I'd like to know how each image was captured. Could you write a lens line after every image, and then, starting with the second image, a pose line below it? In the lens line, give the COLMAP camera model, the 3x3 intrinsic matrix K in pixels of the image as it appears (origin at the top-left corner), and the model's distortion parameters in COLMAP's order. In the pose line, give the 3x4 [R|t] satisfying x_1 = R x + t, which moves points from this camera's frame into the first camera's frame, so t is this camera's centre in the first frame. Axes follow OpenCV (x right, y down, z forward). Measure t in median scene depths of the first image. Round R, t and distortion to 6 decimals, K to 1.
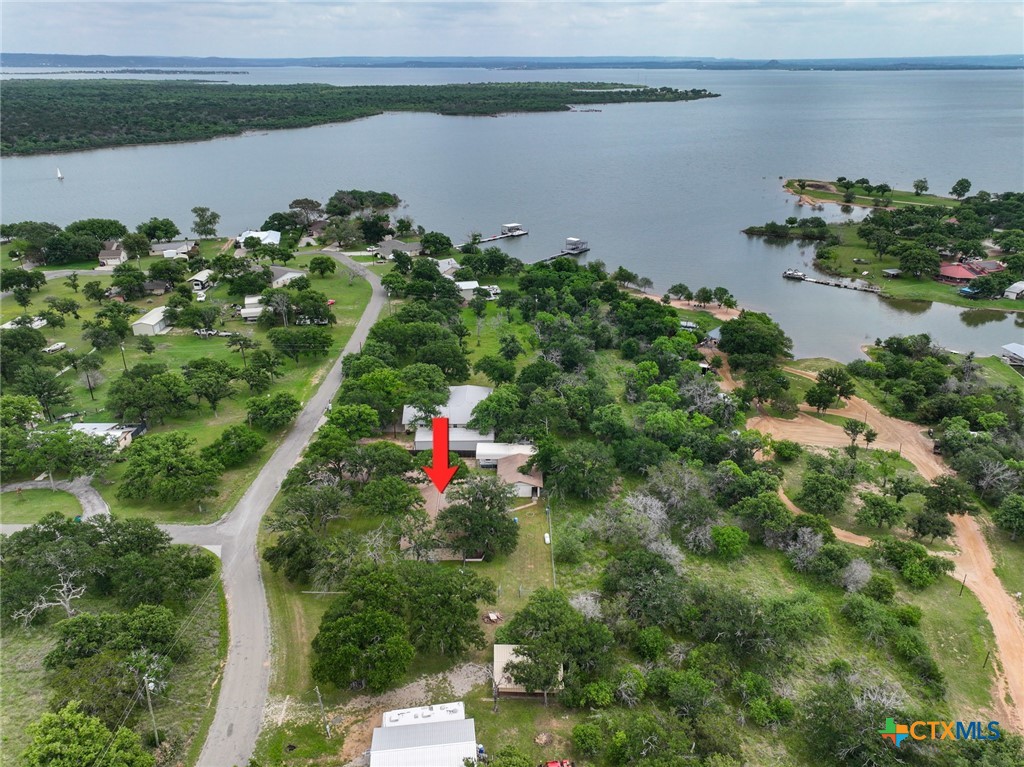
lens RADIAL K [[719.9, 0, 512.7], [0, 719.9, 391.3], [0, 0, 1]] dist [0.005602, 0.017428]
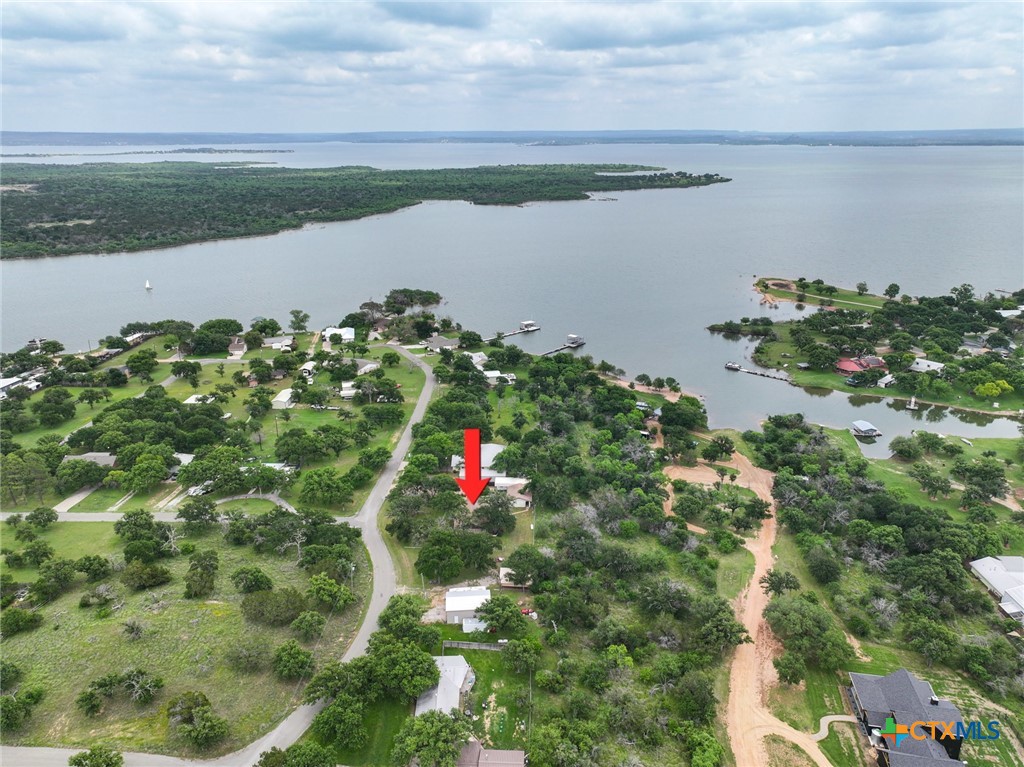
lens RADIAL K [[719.9, 0, 506.5], [0, 719.9, 385.4], [0, 0, 1]] dist [0.005602, 0.017428]
pose [[0.998887, 0.008344, -0.046417, 0.031256], [-0.012680, 0.995501, -0.093903, 0.008458], [0.045424, 0.094387, 0.994499, -0.418617]]
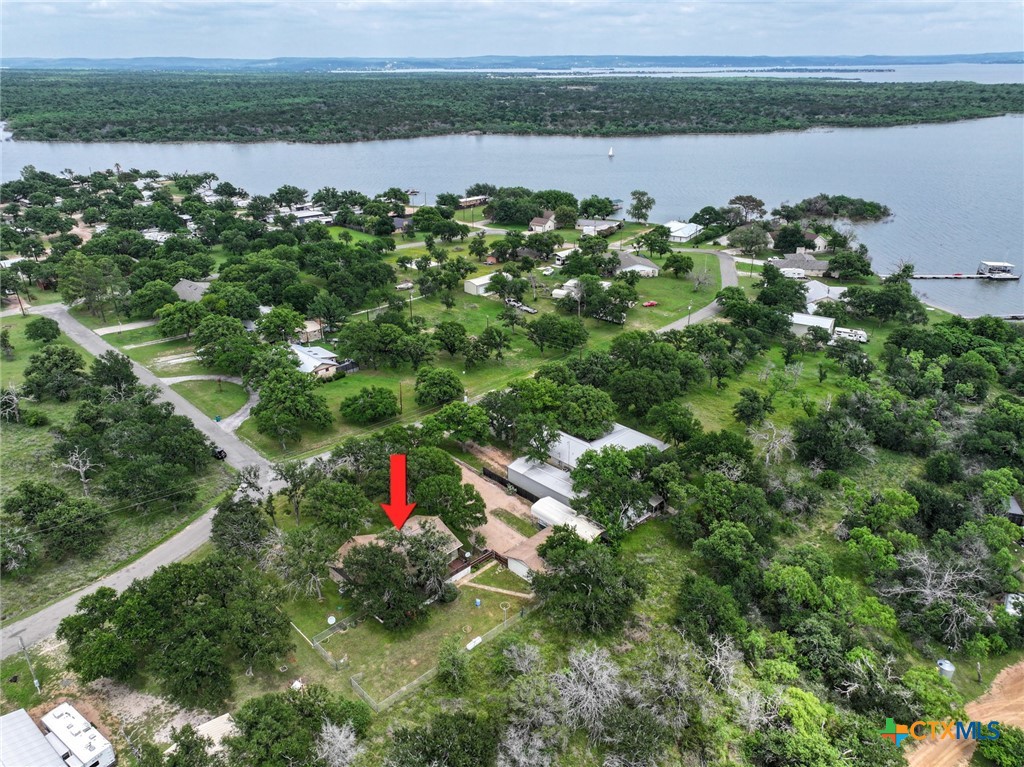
lens RADIAL K [[719.9, 0, 506.3], [0, 719.9, 378.7], [0, 0, 1]] dist [0.005602, 0.017428]
pose [[0.702867, 0.286157, -0.651224, 0.231306], [-0.294738, 0.950384, 0.099501, -0.067707], [0.647385, 0.122005, 0.752334, 0.202426]]
